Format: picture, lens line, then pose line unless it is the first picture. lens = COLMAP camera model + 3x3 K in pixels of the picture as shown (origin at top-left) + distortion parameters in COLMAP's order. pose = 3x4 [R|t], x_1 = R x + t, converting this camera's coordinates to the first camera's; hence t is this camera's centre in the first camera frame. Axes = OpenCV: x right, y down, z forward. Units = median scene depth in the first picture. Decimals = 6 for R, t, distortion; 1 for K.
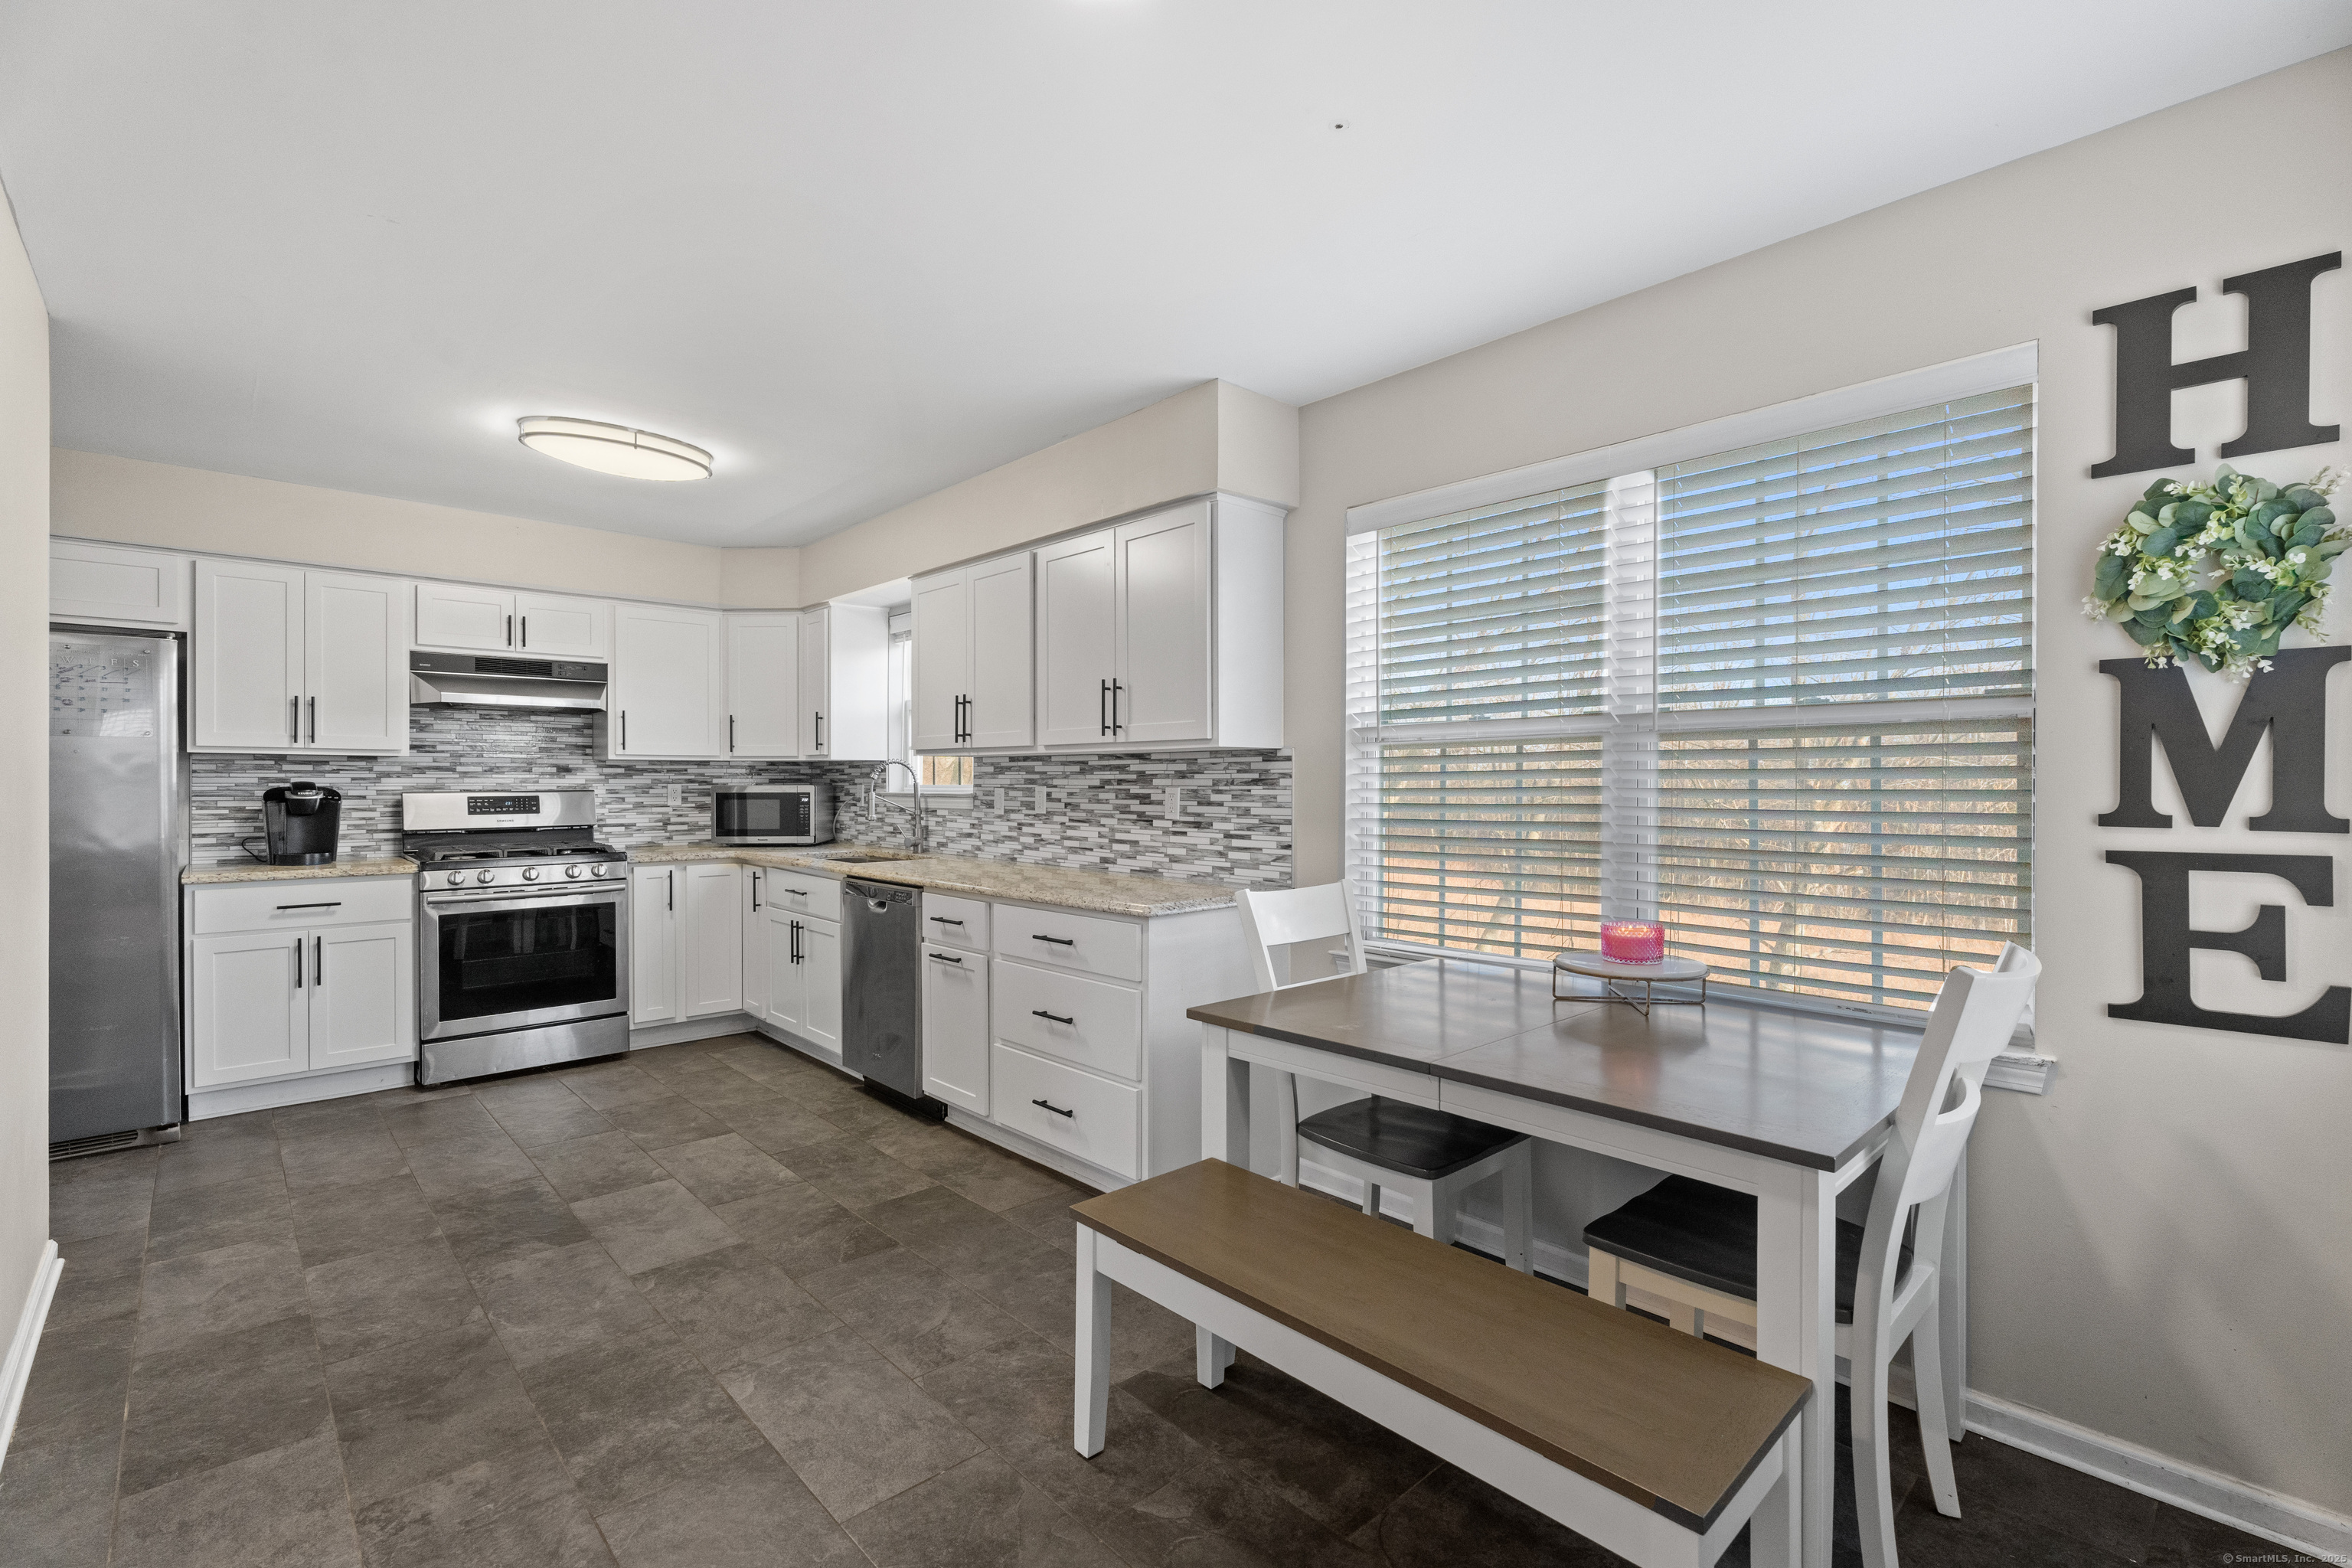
lens RADIAL K [[1040.3, 0, 1165.0], [0, 1040.3, 782.9], [0, 0, 1]] dist [0.003665, -0.001317]
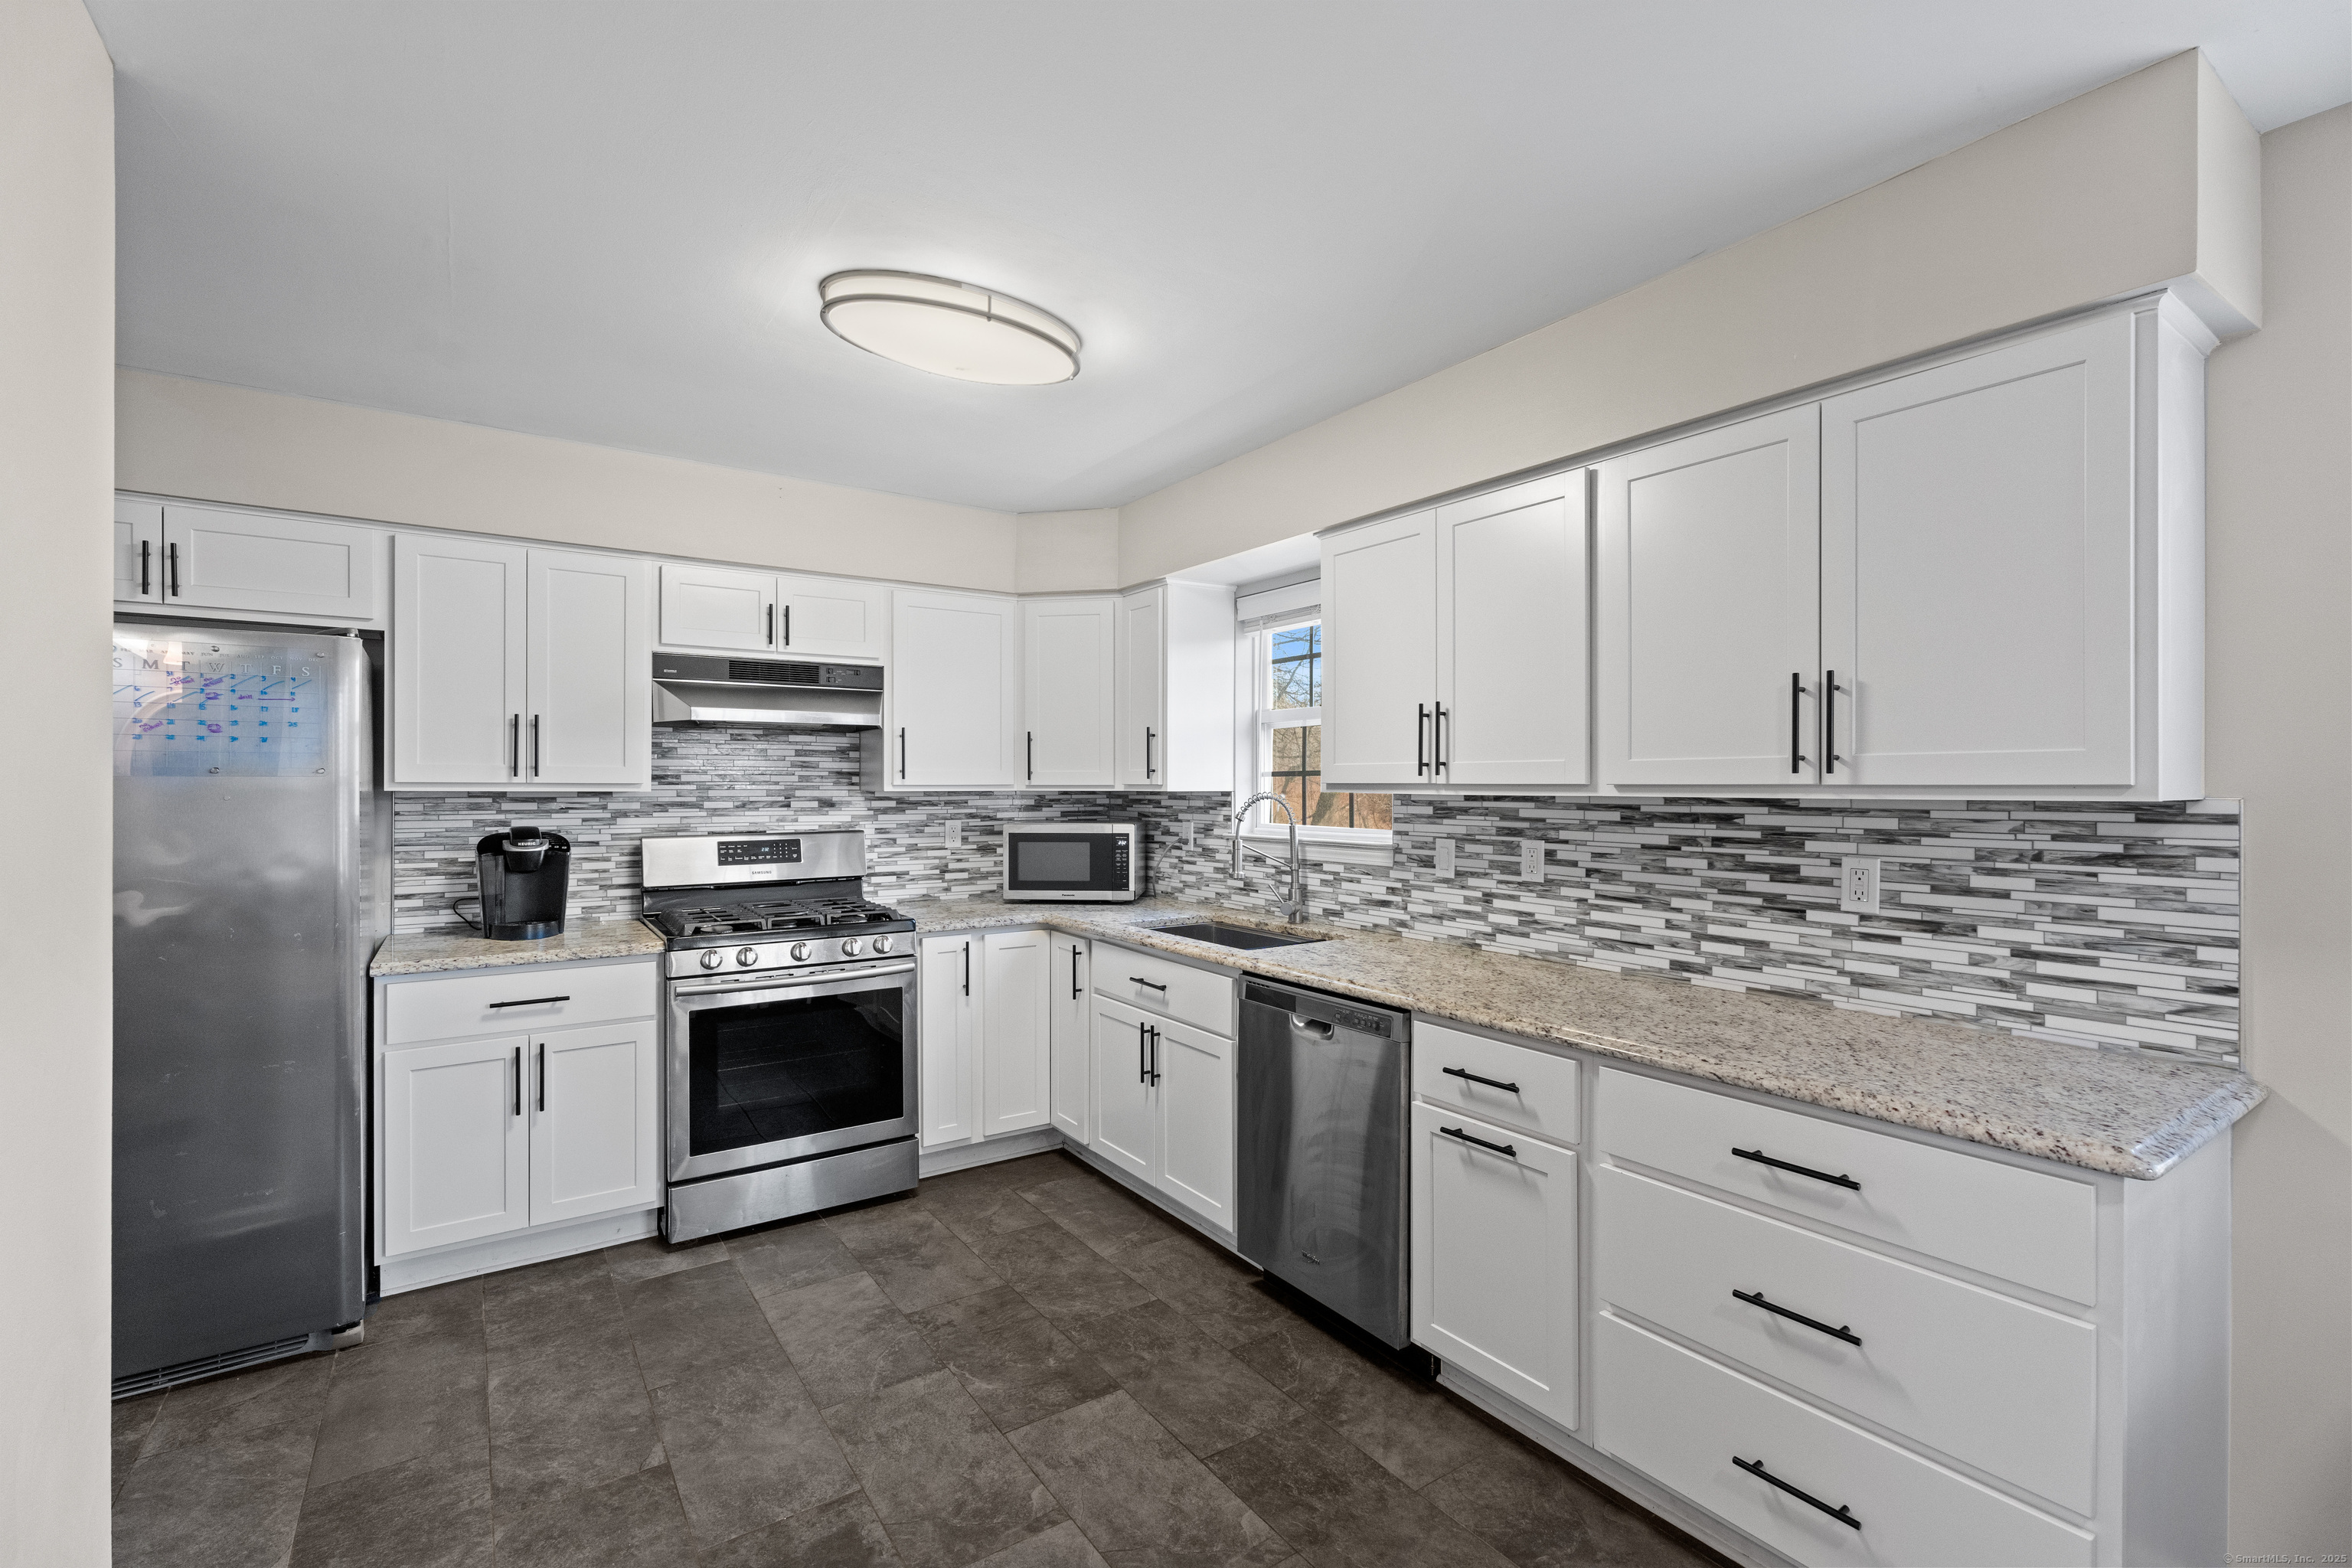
lens RADIAL K [[1040.3, 0, 1165.1], [0, 1040.3, 783.8], [0, 0, 1]] dist [0.003665, -0.001317]
pose [[0.988782, -0.000080, -0.149367, -0.260997], [-0.000356, 0.999996, -0.002892, -0.031593], [0.149367, 0.002913, 0.988778, 0.330549]]
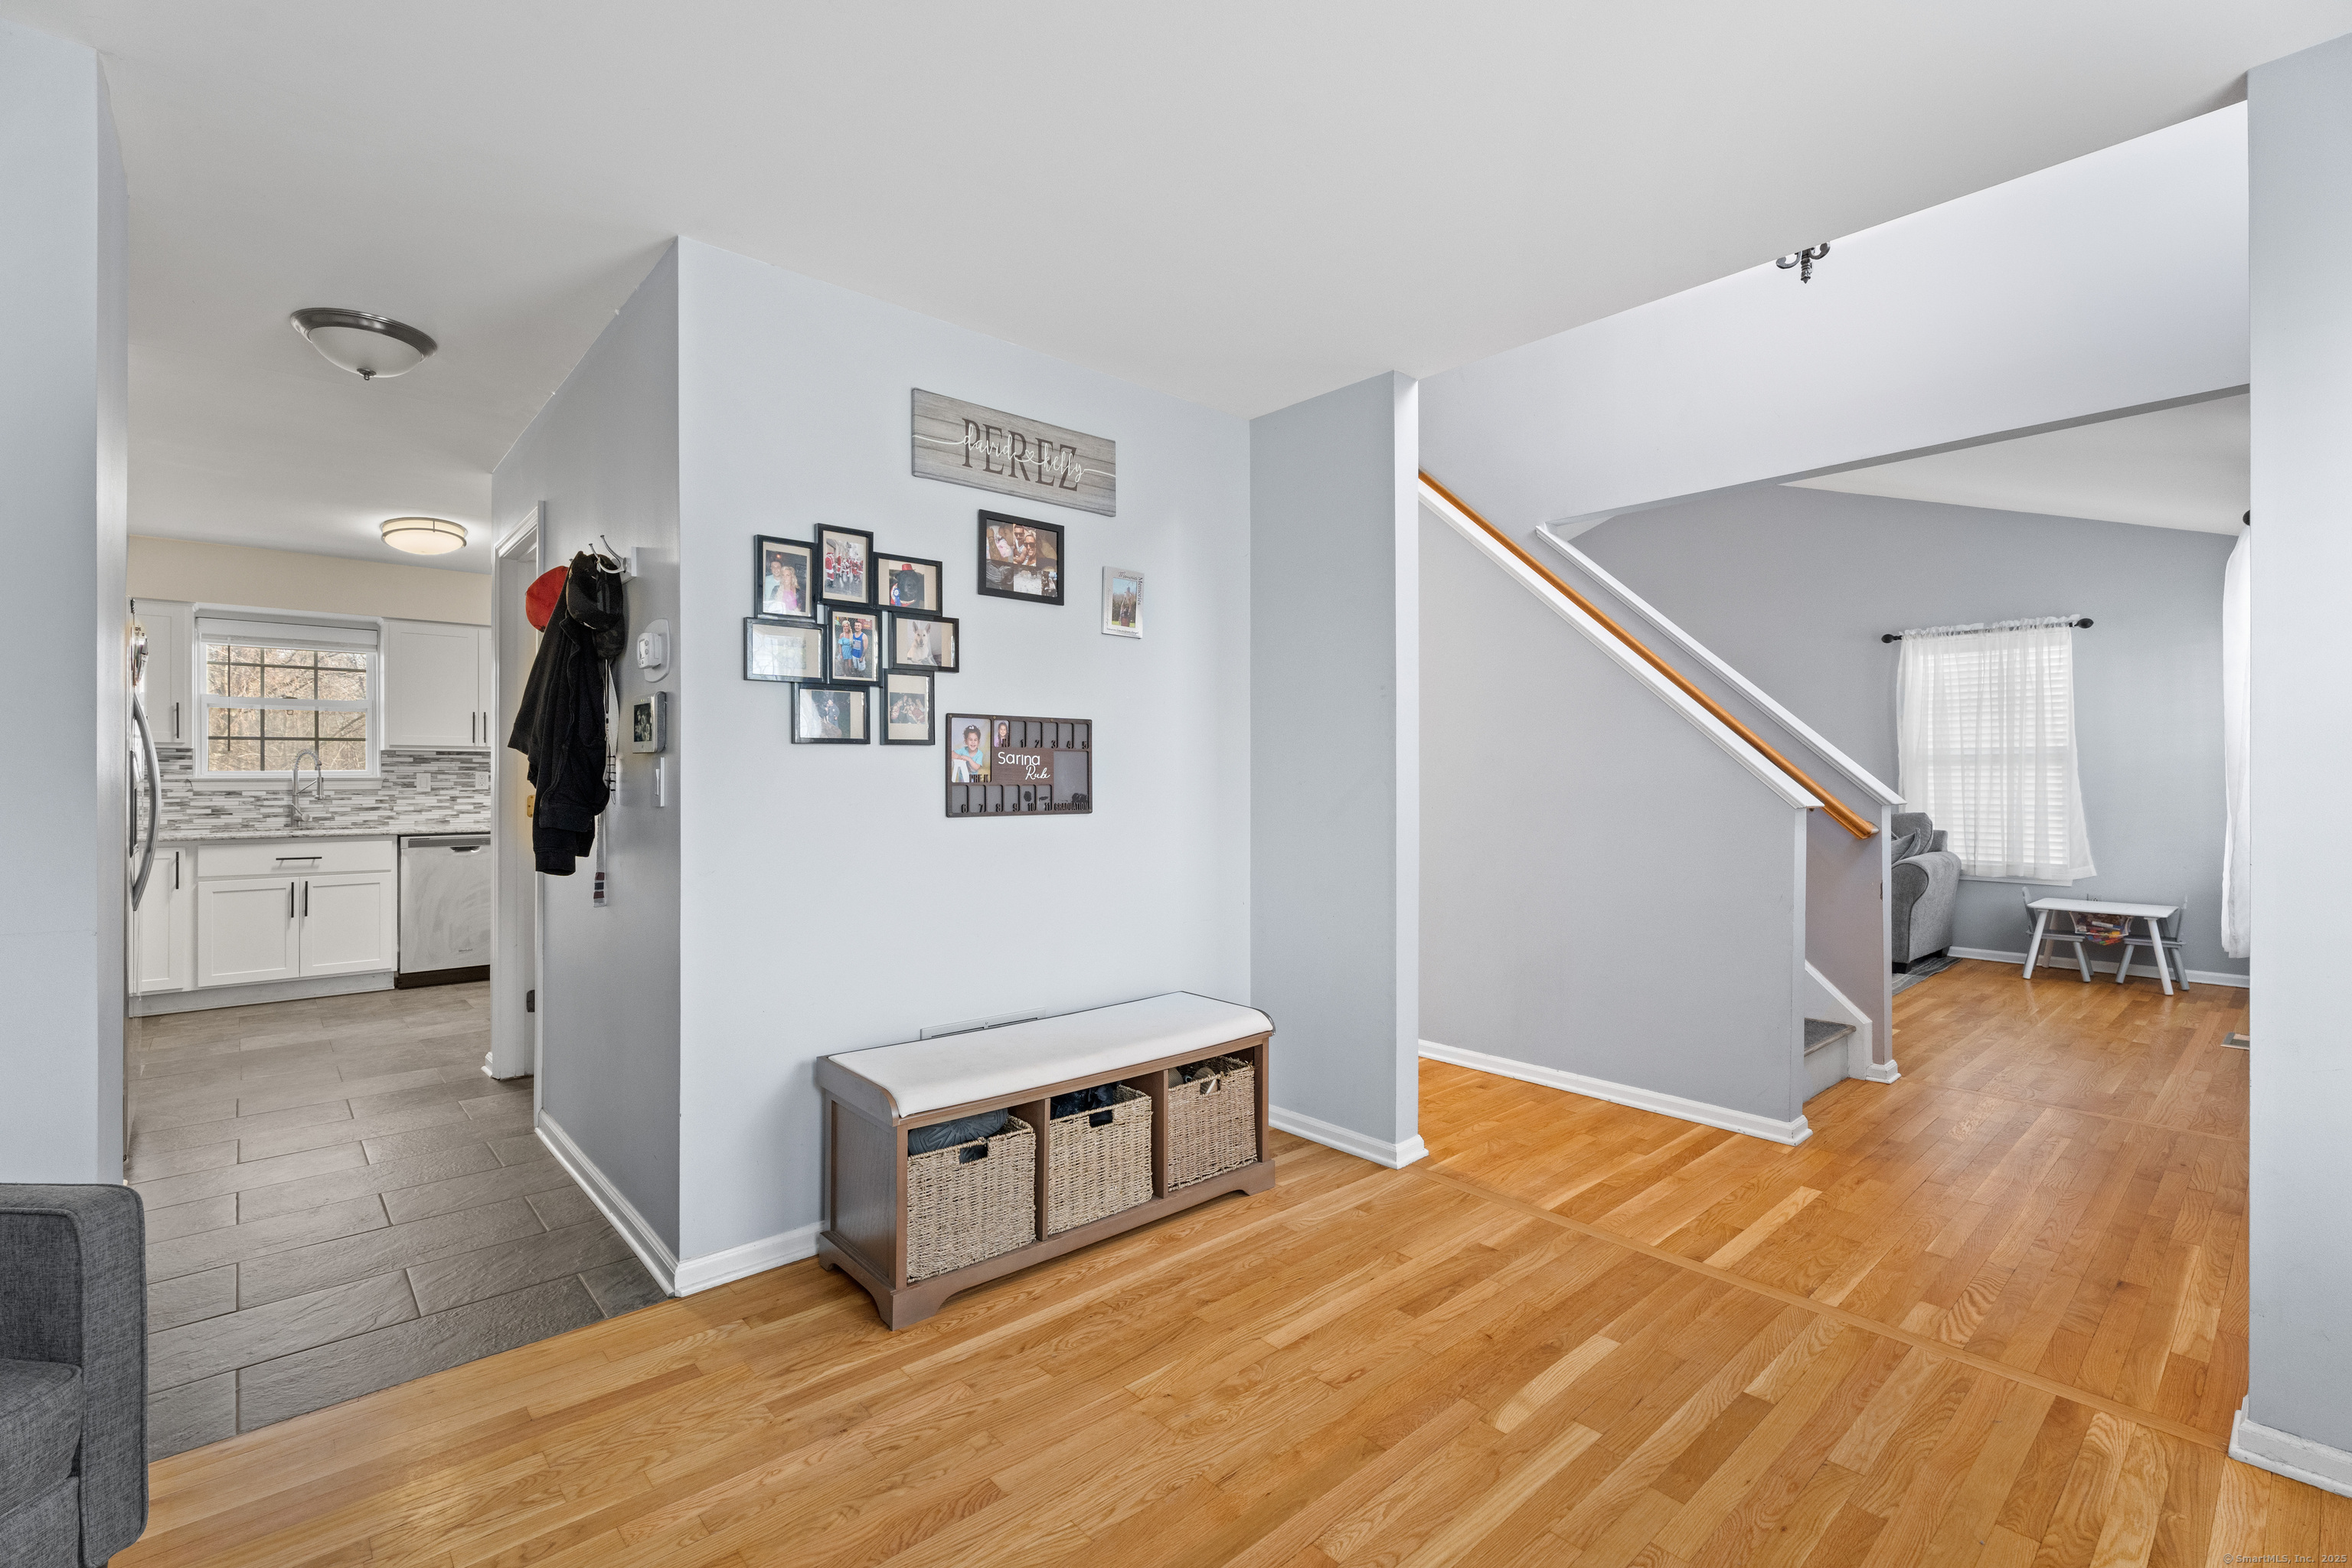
lens RADIAL K [[1040.3, 0, 1170.4], [0, 1040.3, 775.4], [0, 0, 1]] dist [0.003665, -0.001317]
pose [[0.016733, -0.001084, 0.999859, -1.709944], [0.004466, 0.999990, 0.001009, 0.012486], [-0.999850, 0.004448, 0.016737, -0.044391]]
